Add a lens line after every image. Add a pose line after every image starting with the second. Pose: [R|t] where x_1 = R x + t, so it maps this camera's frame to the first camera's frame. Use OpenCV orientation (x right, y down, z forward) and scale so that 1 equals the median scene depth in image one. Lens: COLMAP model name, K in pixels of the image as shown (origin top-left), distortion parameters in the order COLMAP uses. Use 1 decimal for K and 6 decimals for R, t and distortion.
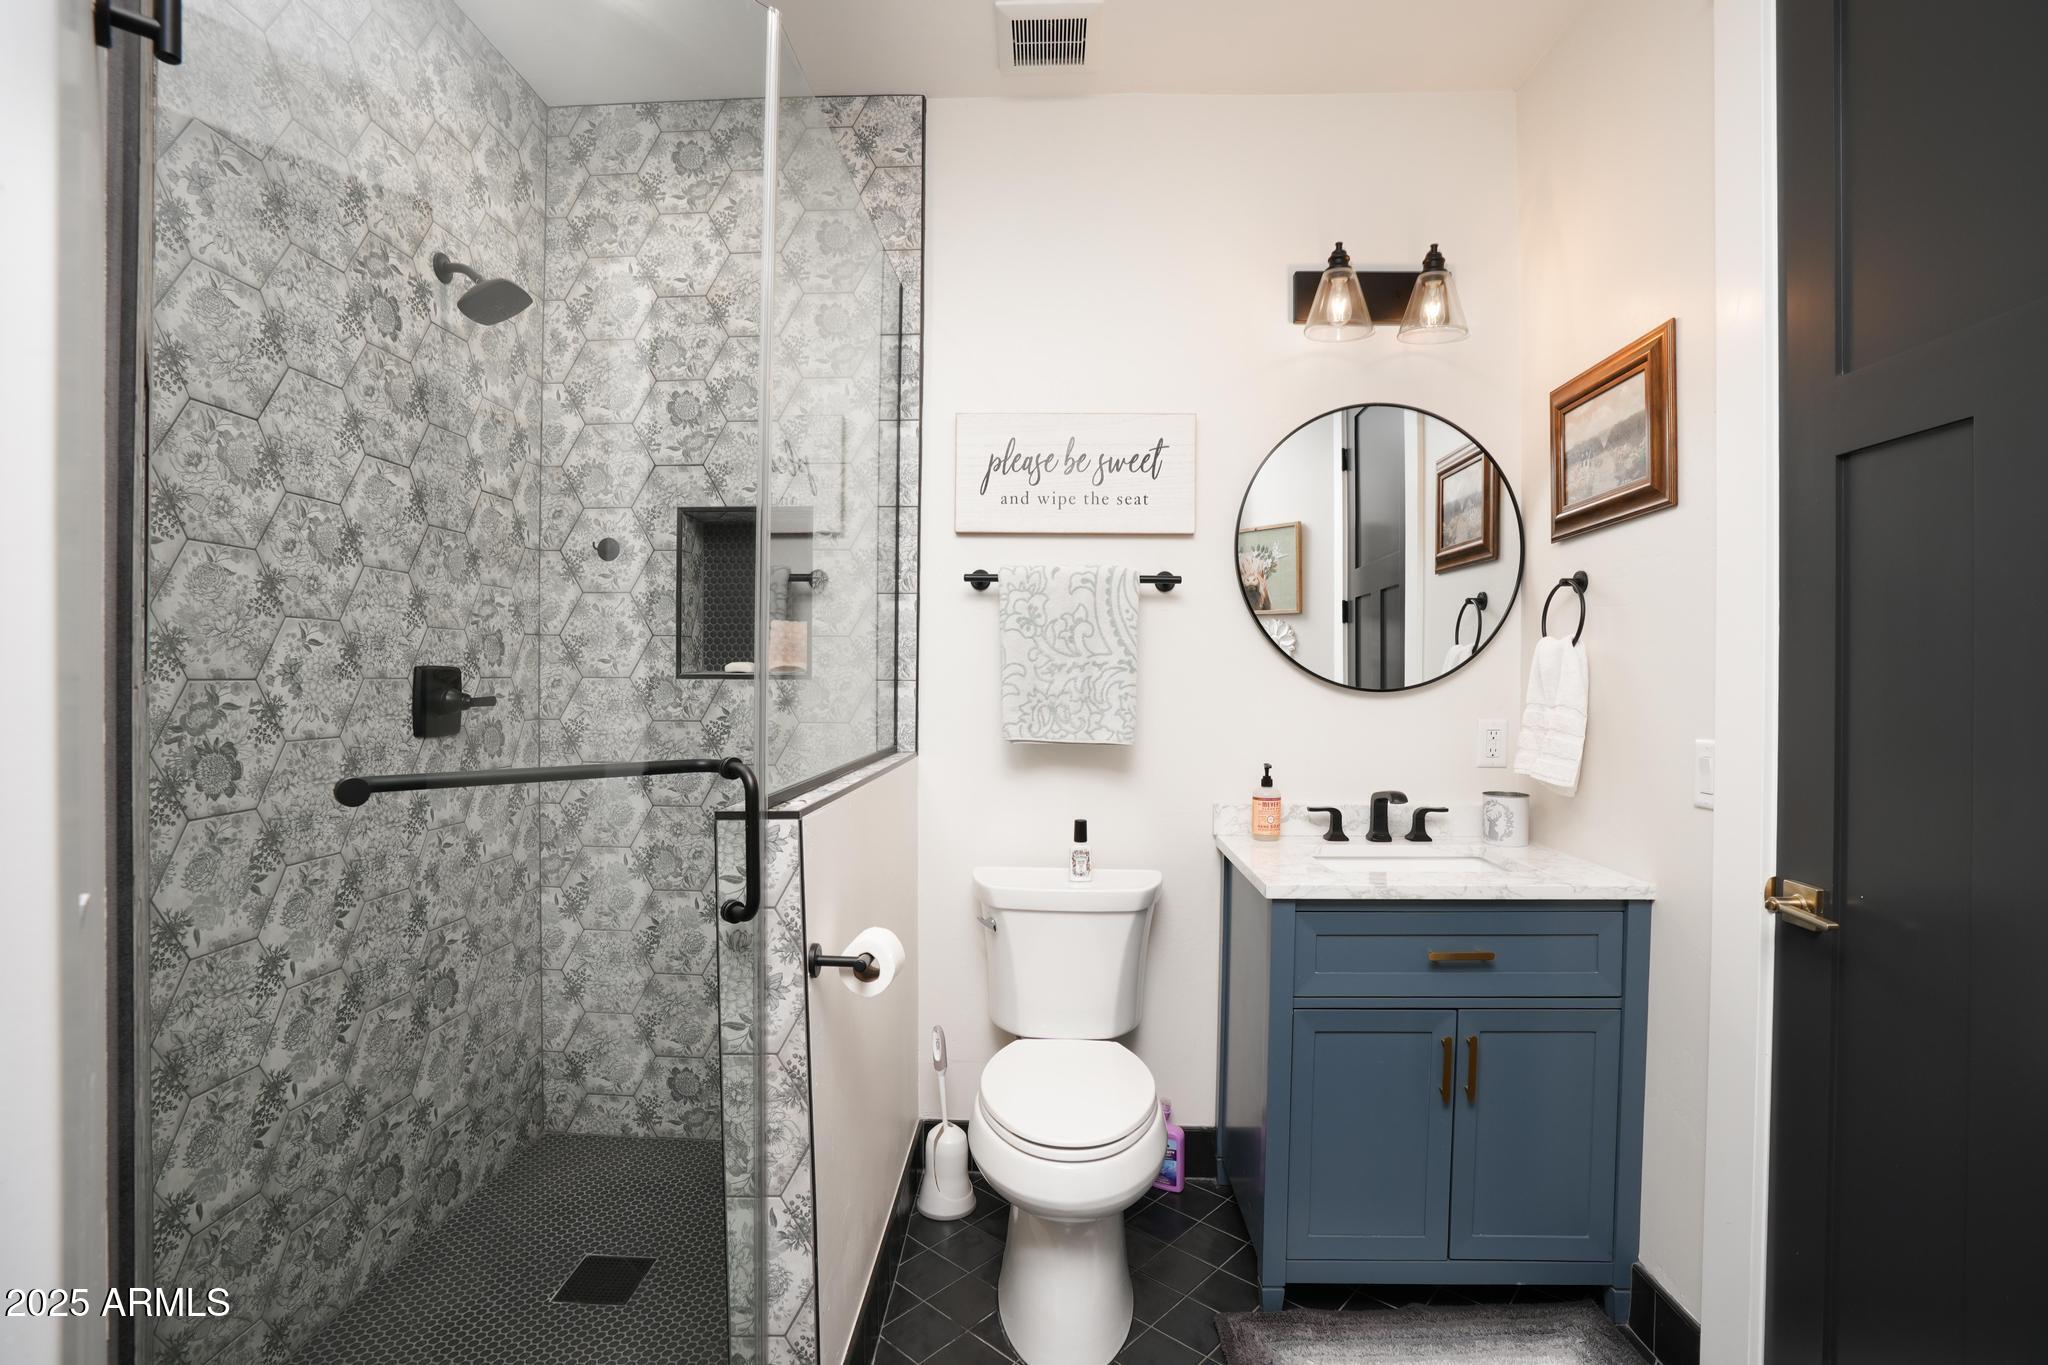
lens RADIAL K [[962.3, 0, 1029.6], [0, 962.3, 683.6], [0, 0, 1]] dist [-0.056958, 0.016111]
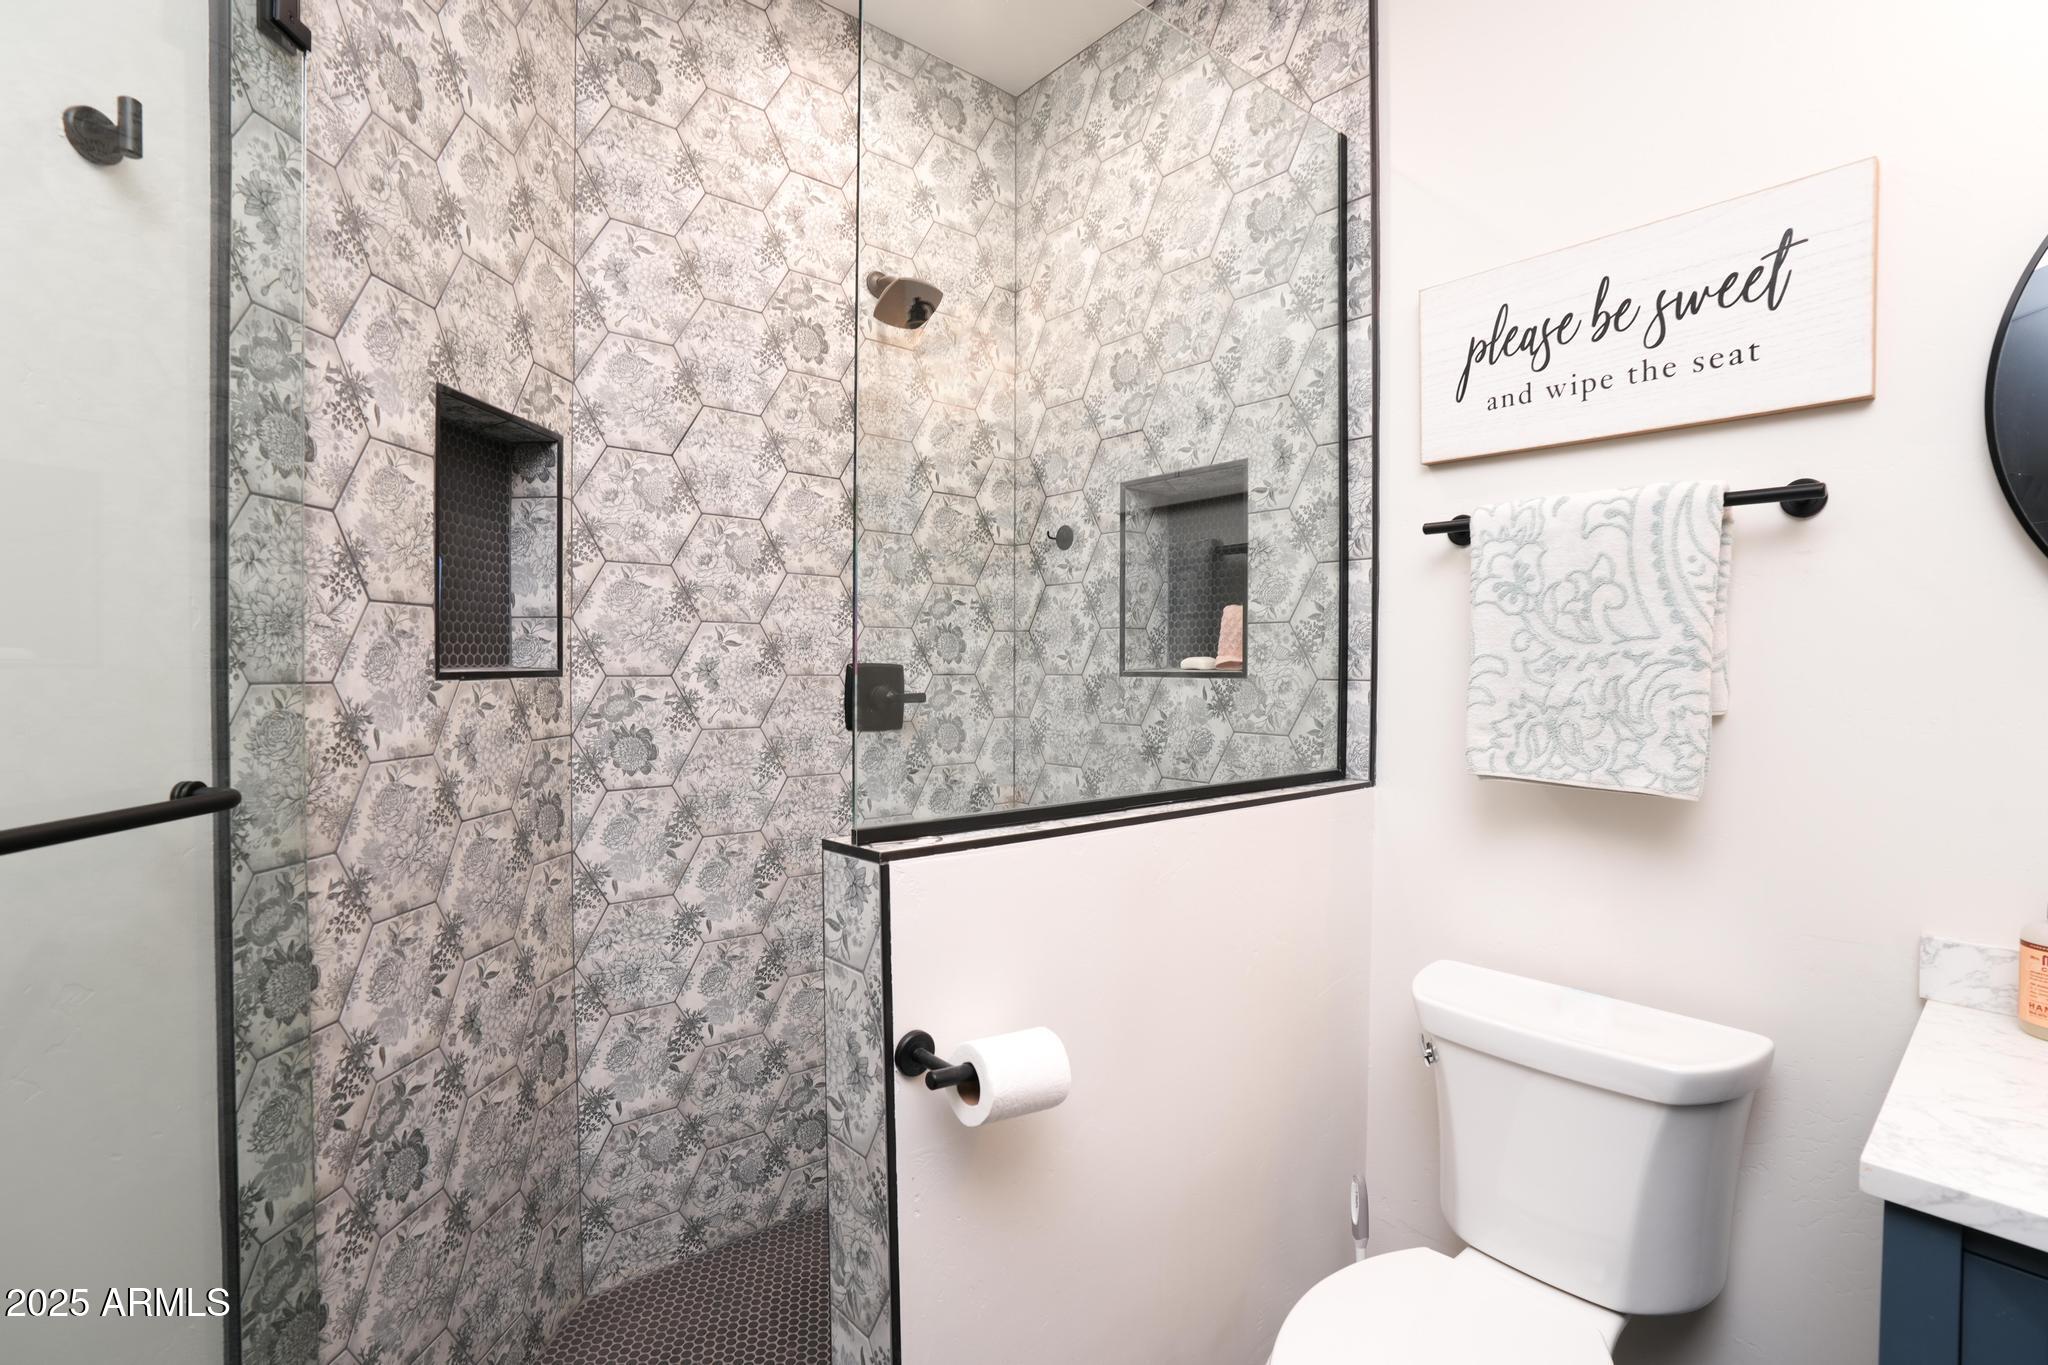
lens RADIAL K [[962.3, 0, 1013.2], [0, 962.3, 680.6], [0, 0, 1]] dist [-0.056958, 0.016111]
pose [[0.668977, 0.009025, -0.743228, 0.242386], [-0.007126, 0.999958, 0.005728, -0.005704], [0.743249, 0.001464, 0.669014, 0.347115]]
